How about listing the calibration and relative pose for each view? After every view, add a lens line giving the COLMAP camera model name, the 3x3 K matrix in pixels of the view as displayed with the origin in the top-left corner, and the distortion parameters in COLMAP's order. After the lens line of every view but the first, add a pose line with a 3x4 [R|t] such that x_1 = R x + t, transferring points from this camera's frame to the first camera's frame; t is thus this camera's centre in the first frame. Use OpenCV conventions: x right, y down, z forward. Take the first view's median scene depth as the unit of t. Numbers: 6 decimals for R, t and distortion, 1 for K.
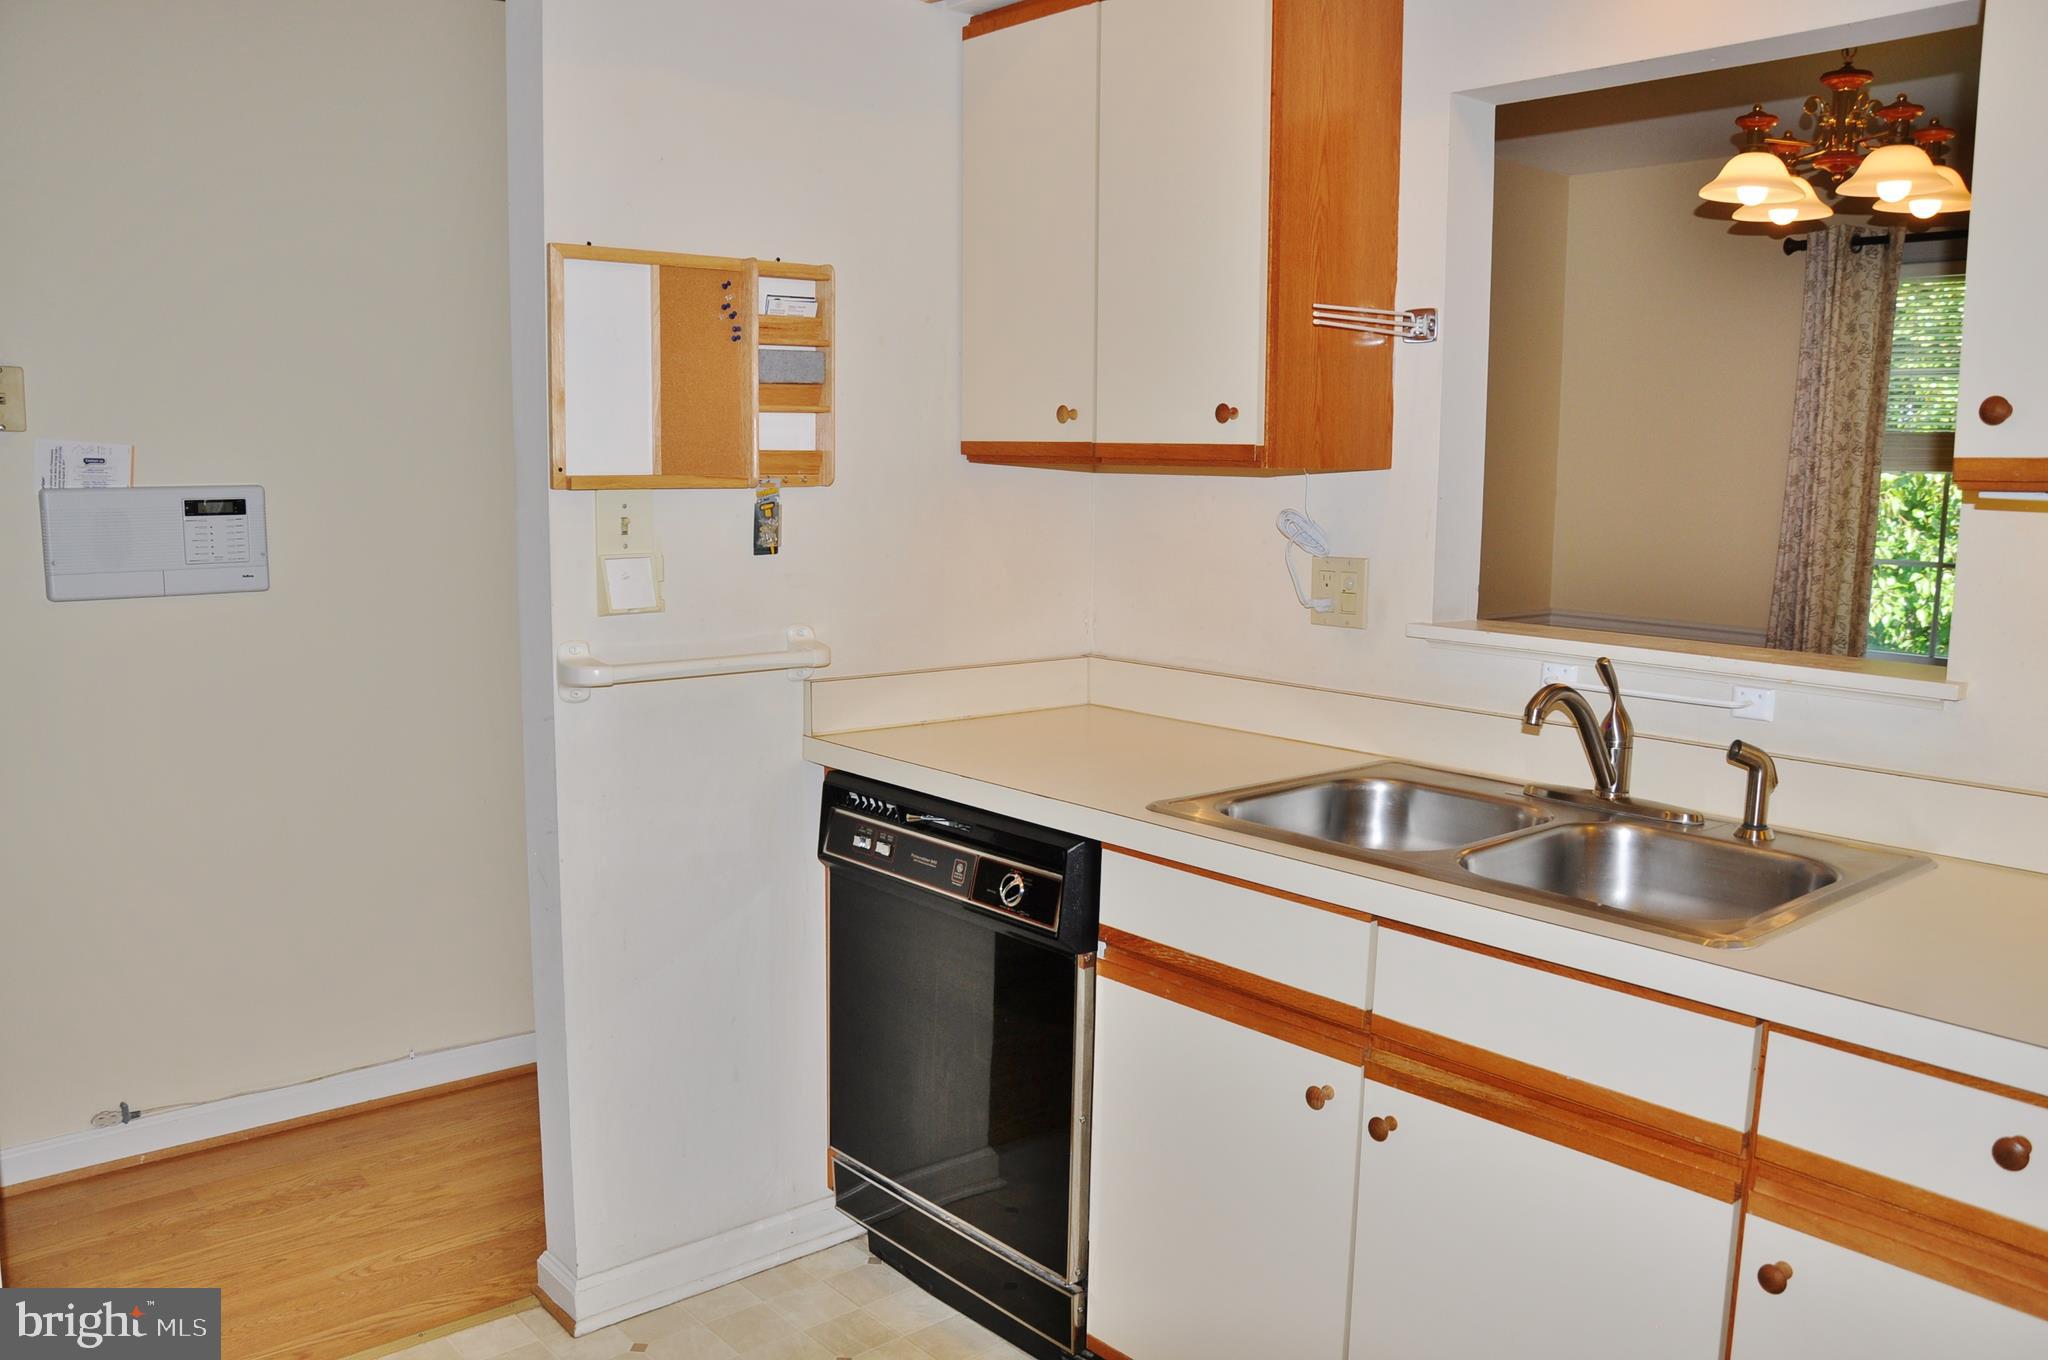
lens RADIAL K [[1610.8, 0, 1009.3], [0, 1610.8, 669.8], [0, 0, 1]] dist [-0.145425, 0.102739]
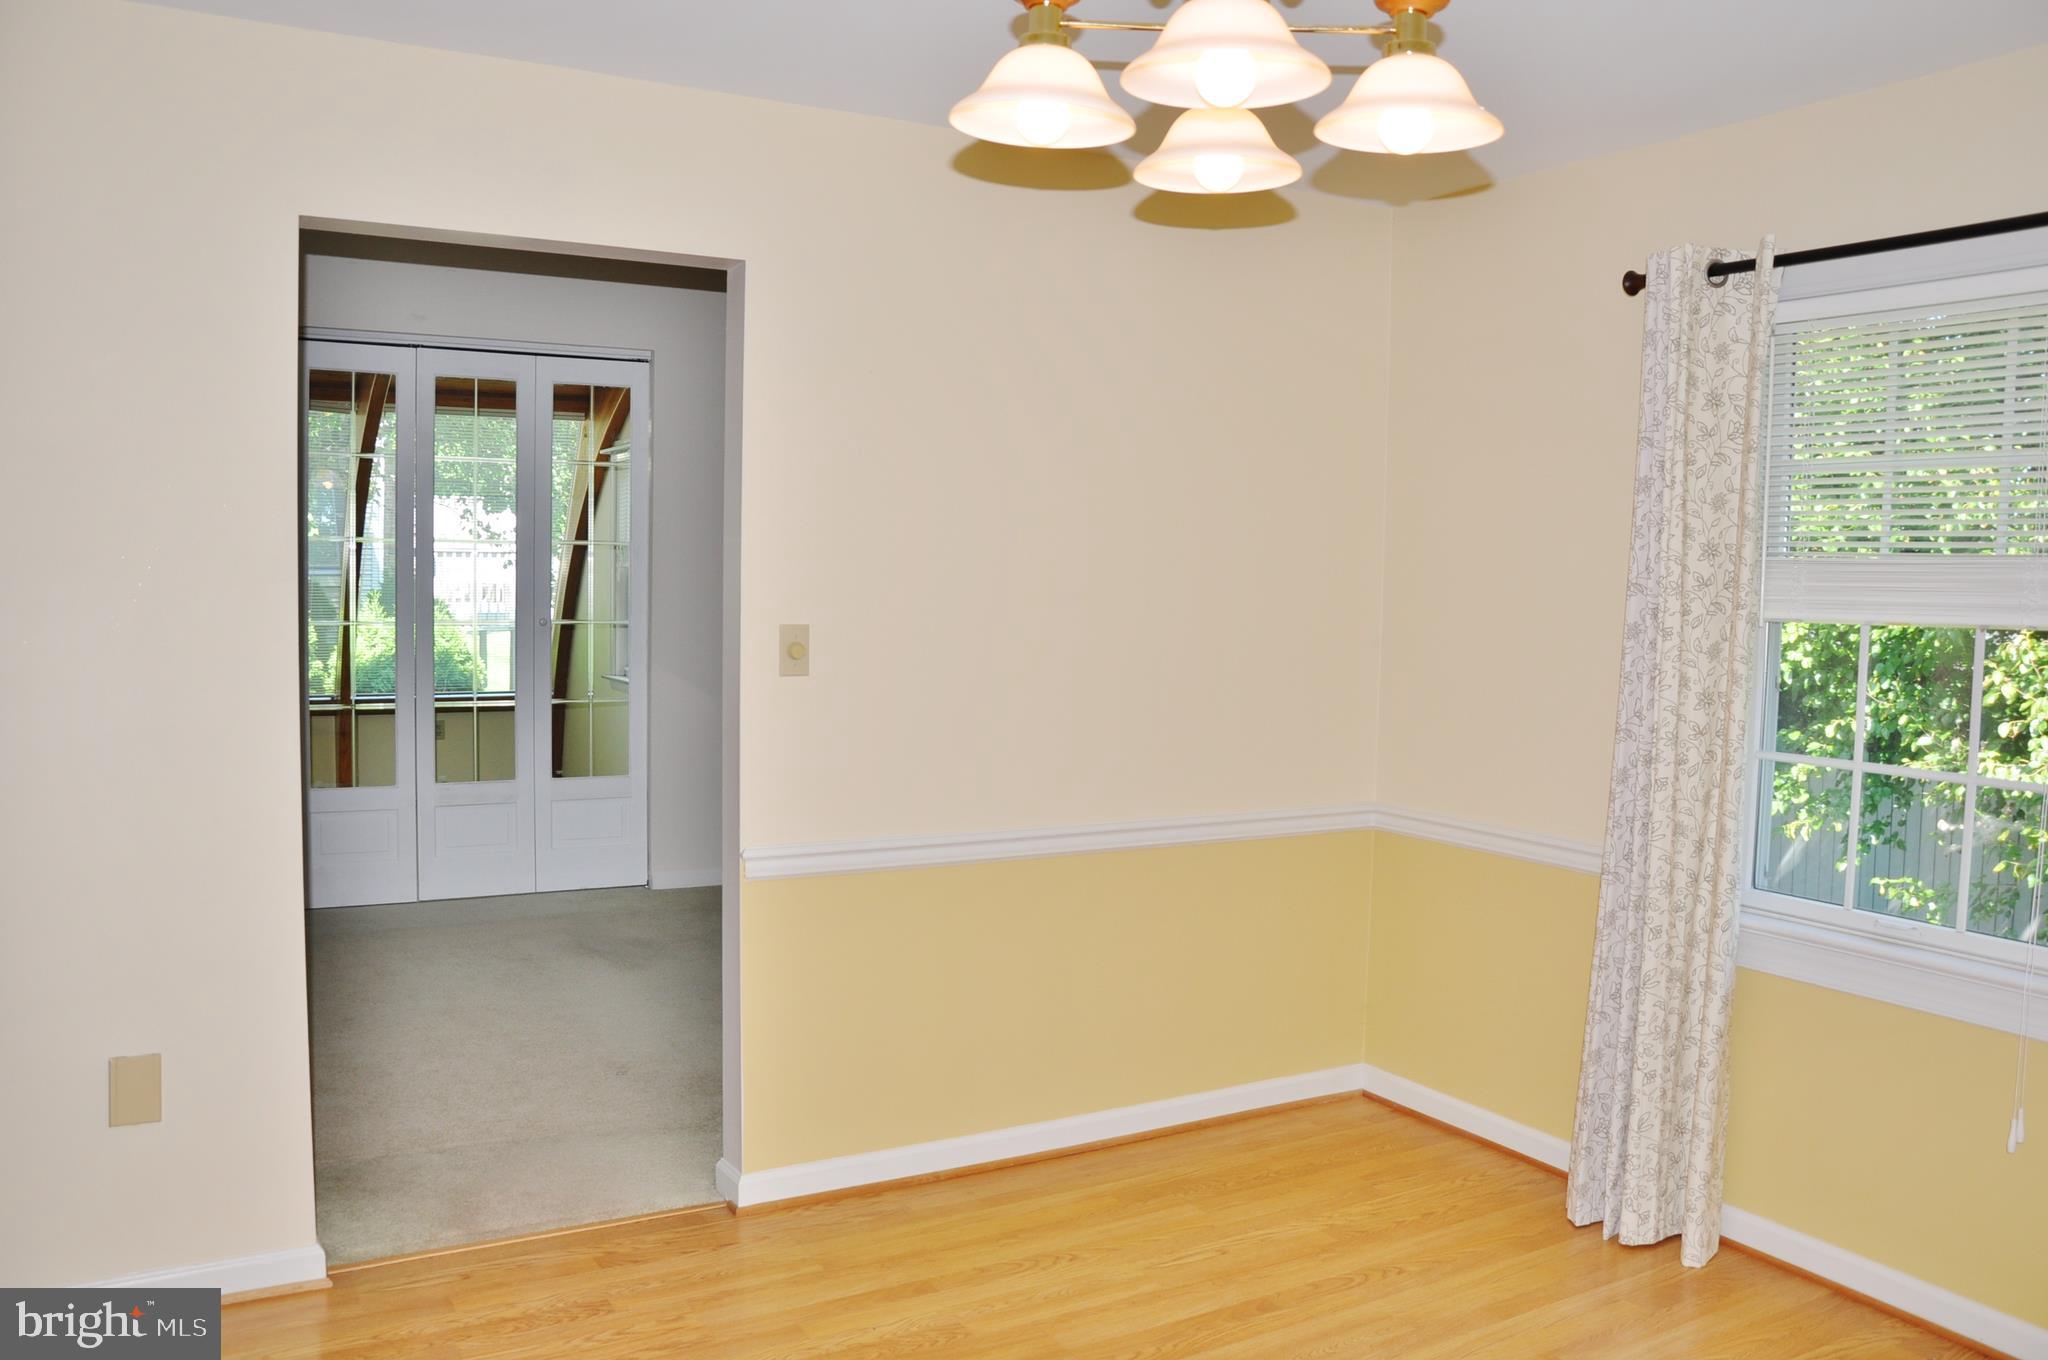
lens RADIAL K [[1610.8, 0, 1036.2], [0, 1610.8, 686.6], [0, 0, 1]] dist [-0.145425, 0.102739]
pose [[0.984636, 0.013189, -0.174122, 0.373171], [-0.026542, 0.996862, -0.074582, -0.042068], [0.172592, 0.078057, 0.981896, 0.305041]]
